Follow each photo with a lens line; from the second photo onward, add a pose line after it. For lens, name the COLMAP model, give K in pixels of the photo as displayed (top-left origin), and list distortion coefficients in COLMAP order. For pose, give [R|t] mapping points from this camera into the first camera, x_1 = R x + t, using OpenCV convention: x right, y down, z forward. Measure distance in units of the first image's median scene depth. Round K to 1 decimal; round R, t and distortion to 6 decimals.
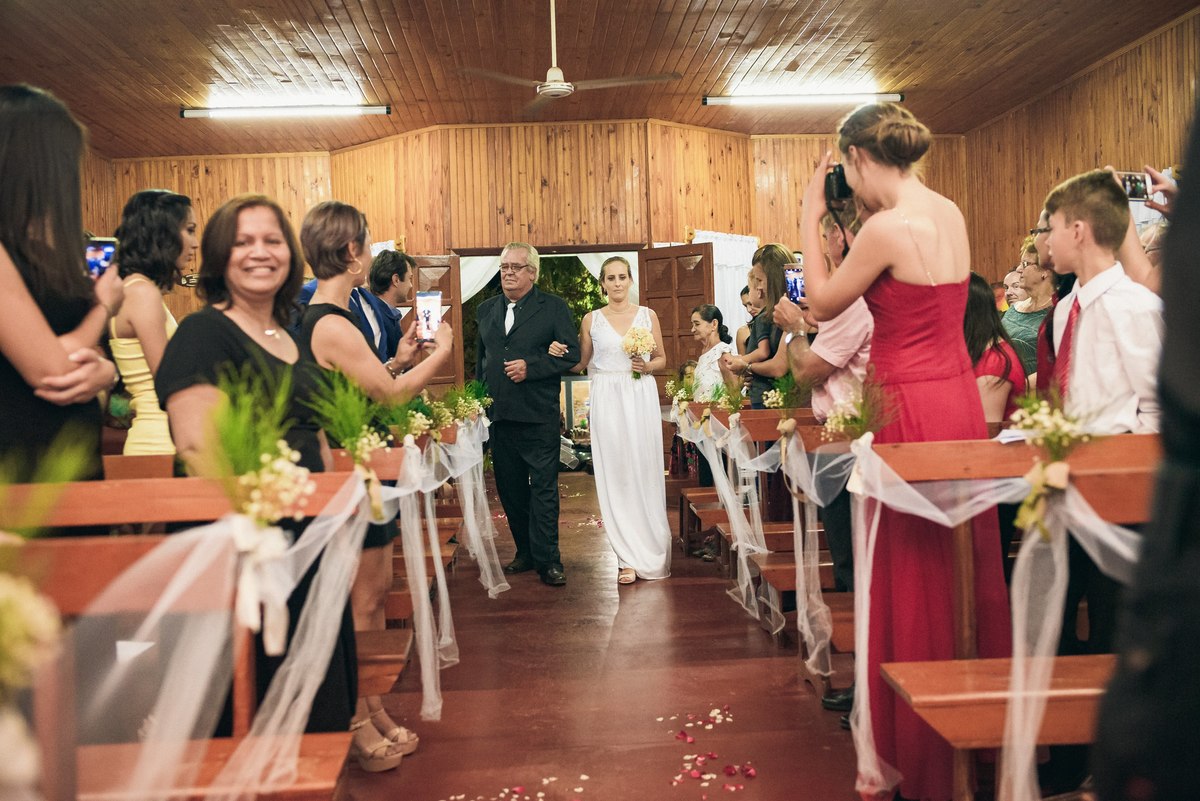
lens RADIAL K [[1152.9, 0, 600.0], [0, 1152.9, 400.5], [0, 0, 1]] dist [-0.098294, 0.091965]
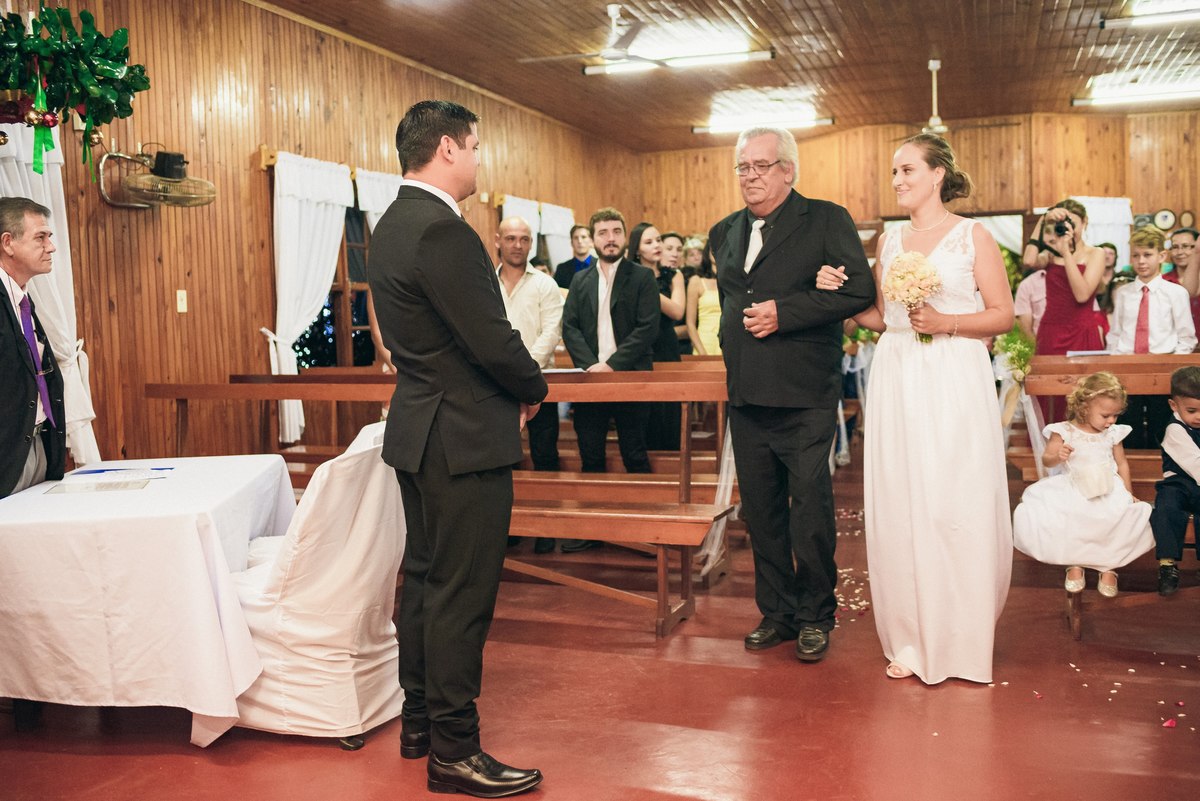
lens RADIAL K [[1152.9, 0, 600.0], [0, 1152.9, 400.5], [0, 0, 1]] dist [-0.098294, 0.091965]
pose [[0.923545, 0.037550, -0.381648, 0.091854], [-0.010318, 0.997268, 0.073150, -0.009165], [0.383352, -0.063620, 0.921409, -0.395966]]
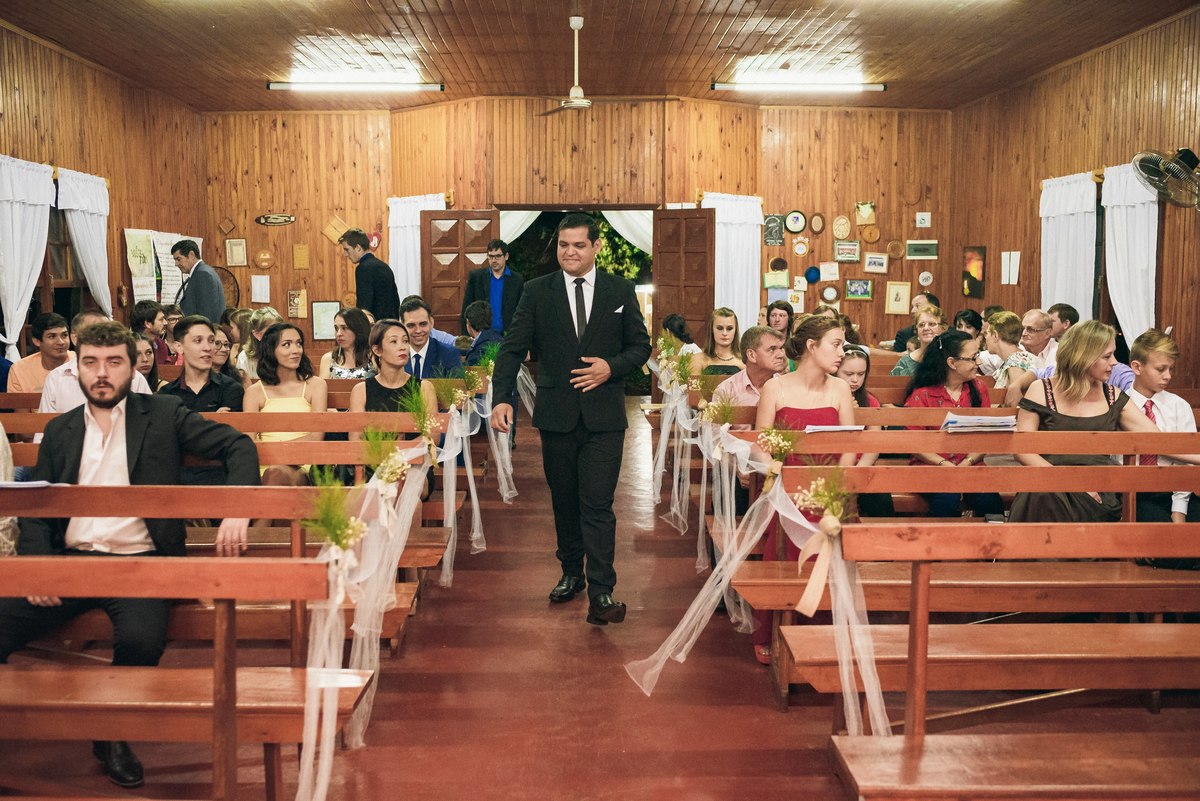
lens RADIAL K [[1152.9, 0, 600.0], [0, 1152.9, 400.5], [0, 0, 1]] dist [-0.098294, 0.091965]
pose [[0.998628, 0.038843, -0.035118, 0.027751], [-0.035708, 0.995665, 0.085881, -0.036757], [0.038301, -0.084509, 0.995686, -0.173297]]
